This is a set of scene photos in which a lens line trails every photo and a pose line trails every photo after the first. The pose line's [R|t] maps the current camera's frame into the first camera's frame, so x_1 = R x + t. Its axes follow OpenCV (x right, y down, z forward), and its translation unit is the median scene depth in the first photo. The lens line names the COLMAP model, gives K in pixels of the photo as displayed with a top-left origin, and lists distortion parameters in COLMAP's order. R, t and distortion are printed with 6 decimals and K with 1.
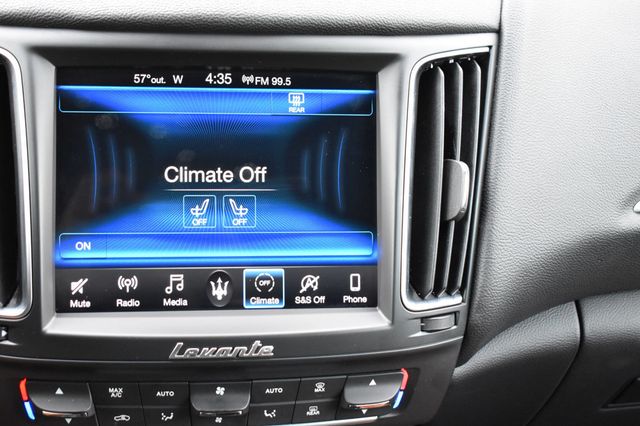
lens RADIAL K [[1062.2, 0, 323.4], [0, 1062.2, 210.2], [0, 0, 1]] dist [-0.018991, 0.000000]
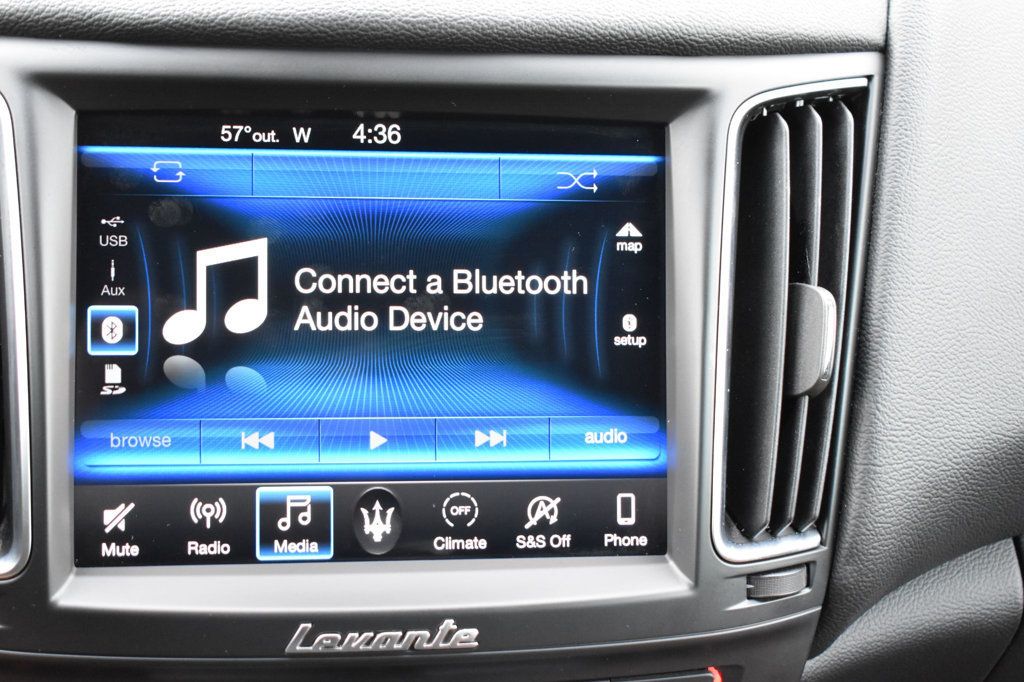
lens RADIAL K [[1736.7, 0, 516.2], [0, 1736.7, 337.4], [0, 0, 1]] dist [-0.012098, 0.000000]
pose [[0.999979, 0.002678, 0.005926, -0.032316], [-0.002651, 0.999986, -0.004508, -0.016028], [-0.005938, 0.004492, 0.999972, 0.112213]]
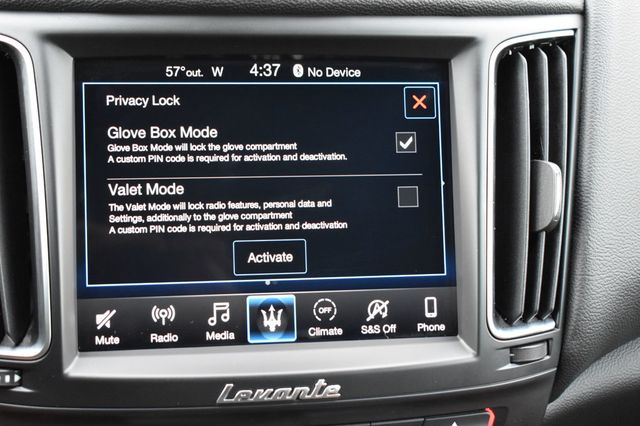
lens RADIAL K [[1085.4, 0, 321.5], [0, 1085.4, 209.3], [0, 0, 1]] dist [-0.012098, 0.000000]
pose [[0.999626, -0.023090, 0.014680, -0.068900], [0.023585, 0.999125, -0.034529, 0.018201], [-0.013870, 0.034862, 0.999296, 0.137166]]
